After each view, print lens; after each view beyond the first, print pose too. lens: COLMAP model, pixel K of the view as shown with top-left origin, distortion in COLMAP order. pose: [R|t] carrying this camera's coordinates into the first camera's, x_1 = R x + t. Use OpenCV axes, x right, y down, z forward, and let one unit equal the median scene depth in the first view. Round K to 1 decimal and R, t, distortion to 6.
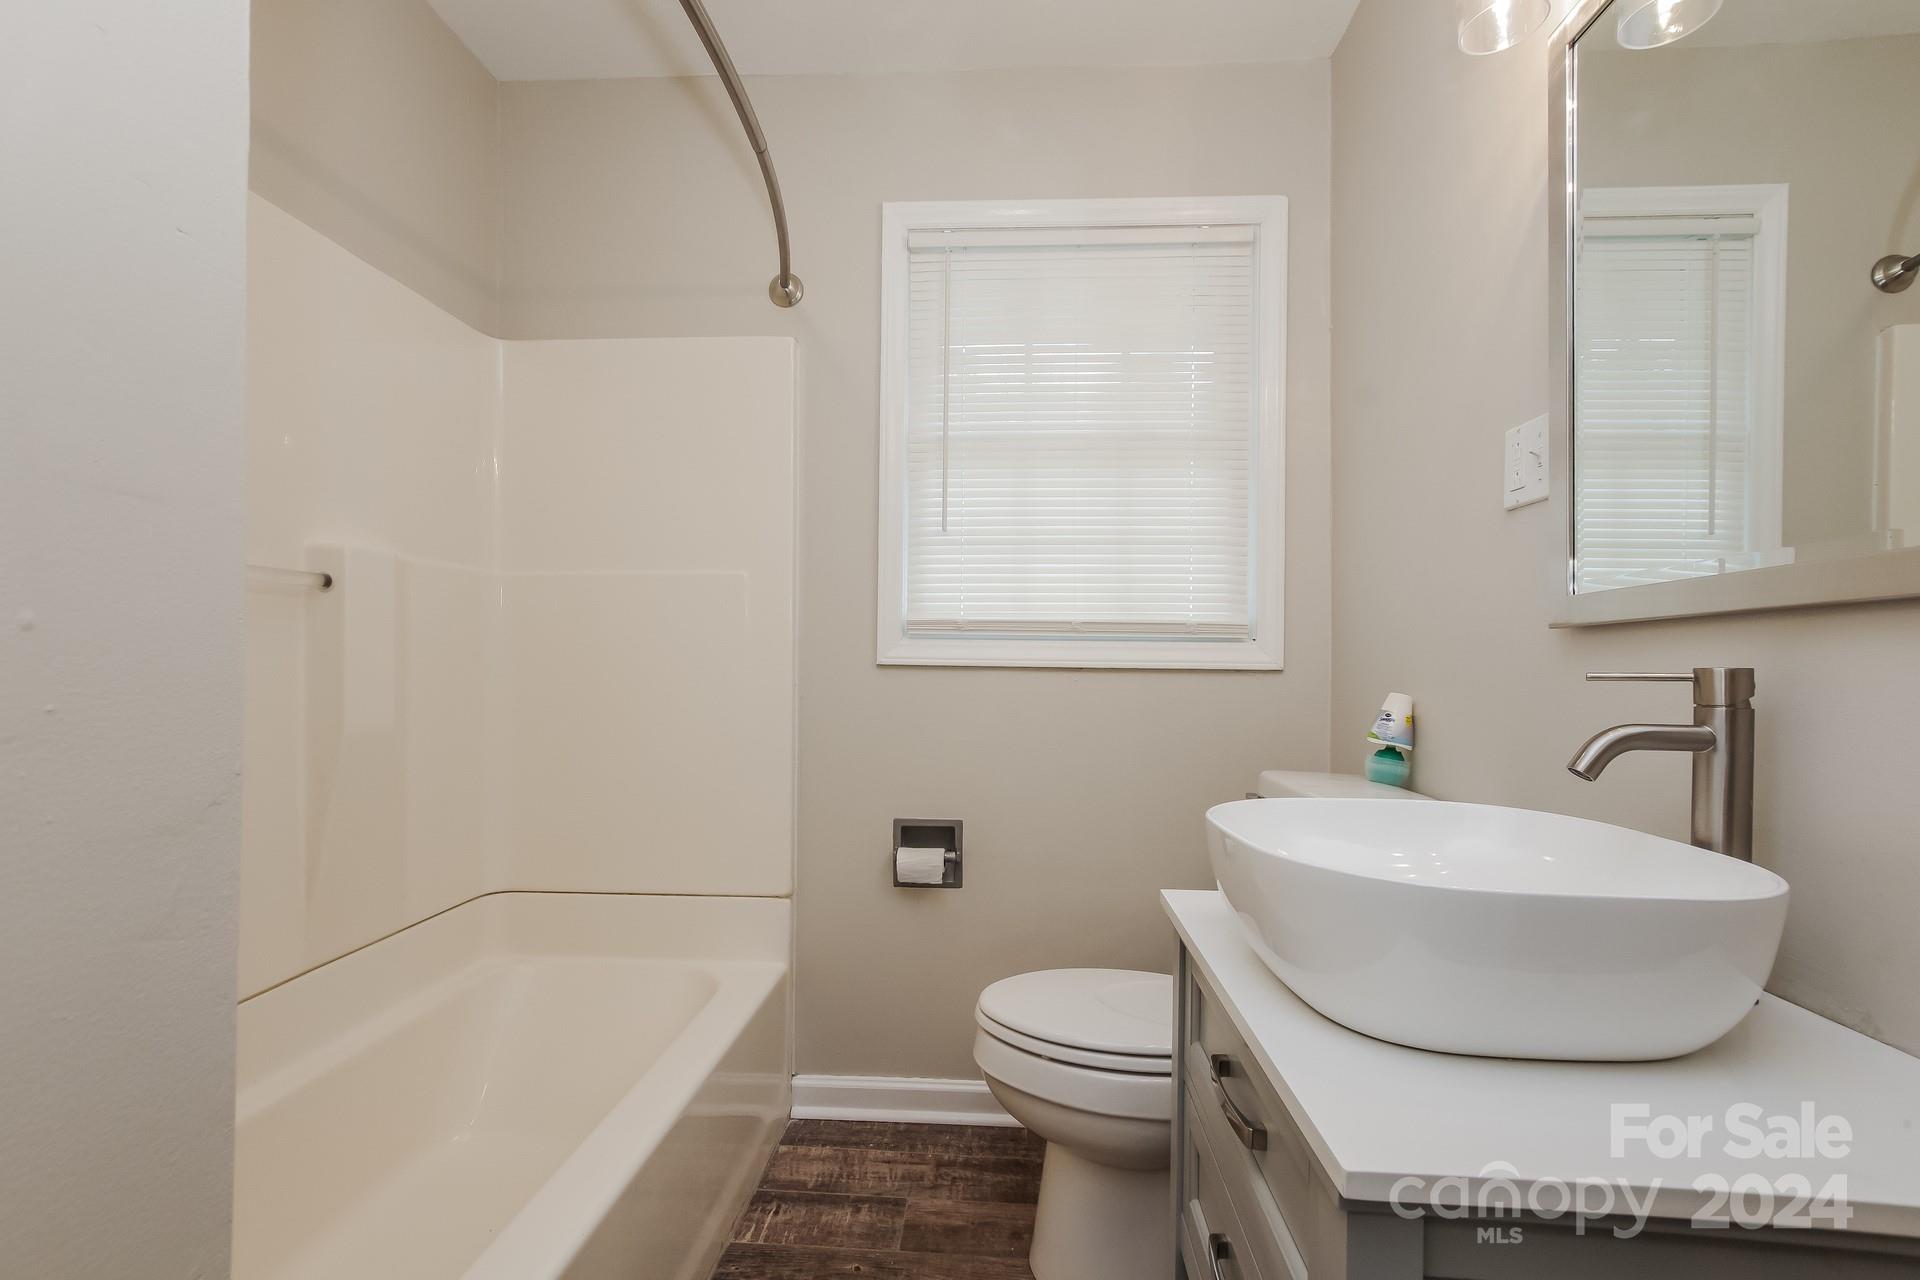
lens RADIAL K [[844.2, 0, 967.8], [0, 844.2, 661.2], [0, 0, 1]] dist [0.001023, 0.000162]
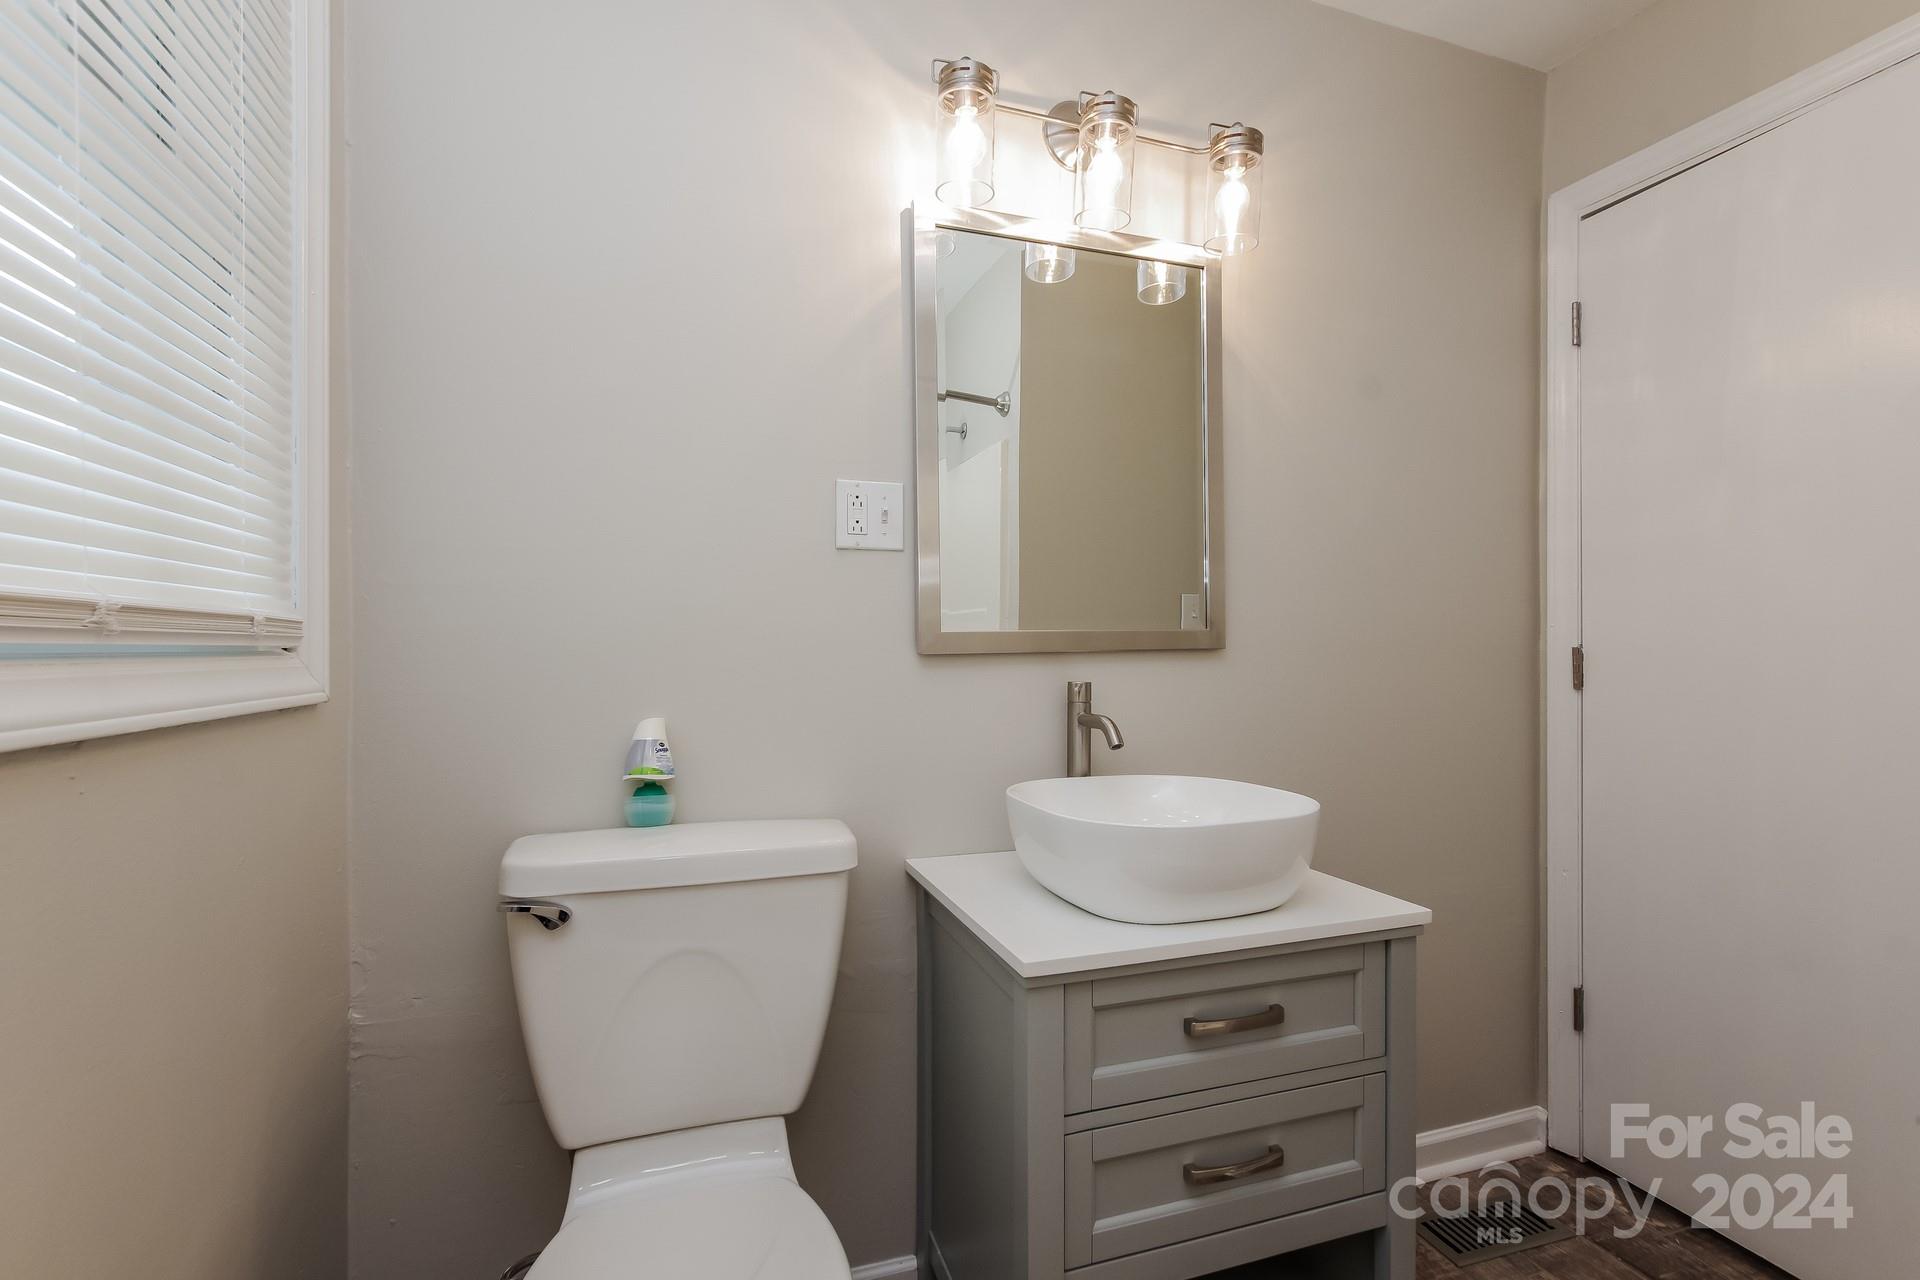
lens RADIAL K [[844.2, 0, 967.8], [0, 844.2, 661.2], [0, 0, 1]] dist [0.001023, 0.000162]
pose [[-0.383861, -0.019797, 0.923179, -0.408624], [0.004573, 0.999717, 0.023339, -0.038352], [-0.923380, 0.013181, -0.383662, 1.021997]]
